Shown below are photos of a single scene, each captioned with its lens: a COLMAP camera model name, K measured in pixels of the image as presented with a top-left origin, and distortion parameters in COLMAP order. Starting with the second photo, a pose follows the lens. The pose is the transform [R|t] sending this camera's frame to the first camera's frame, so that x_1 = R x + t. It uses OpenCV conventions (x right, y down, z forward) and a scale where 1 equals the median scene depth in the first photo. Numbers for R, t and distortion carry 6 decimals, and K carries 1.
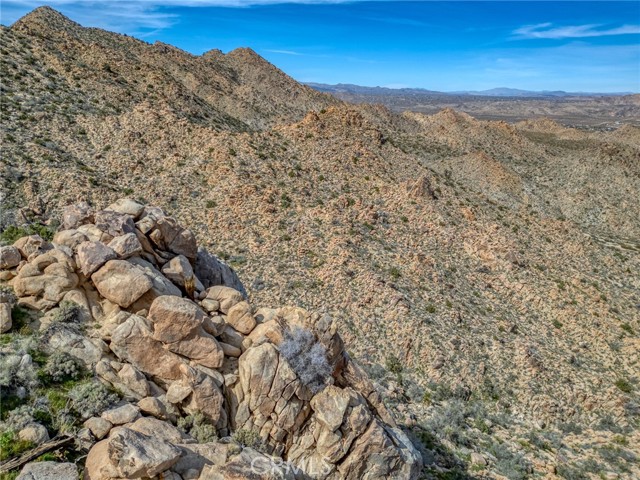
lens RADIAL K [[444.9, 0, 321.2], [0, 444.9, 238.6], [0, 0, 1]] dist [0.081810, -0.070844]
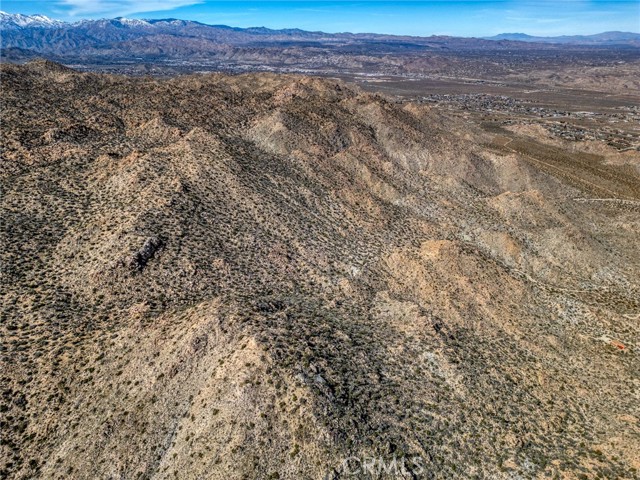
lens RADIAL K [[444.9, 0, 321.2], [0, 444.9, 238.6], [0, 0, 1]] dist [0.081810, -0.070844]
pose [[0.984619, 0.061835, -0.163410, -0.428804], [-0.038464, 0.989048, 0.142495, -0.980759], [0.170431, -0.134018, 0.976213, -3.015045]]
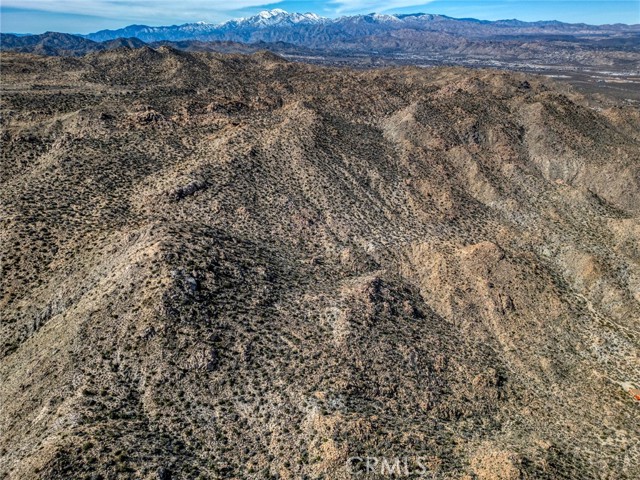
lens RADIAL K [[444.9, 0, 321.2], [0, 444.9, 238.6], [0, 0, 1]] dist [0.081810, -0.070844]
pose [[0.785371, 0.253612, -0.564689, 1.164245], [-0.167703, 0.965279, 0.200281, -1.010217], [0.595876, -0.062595, 0.800634, -2.892682]]
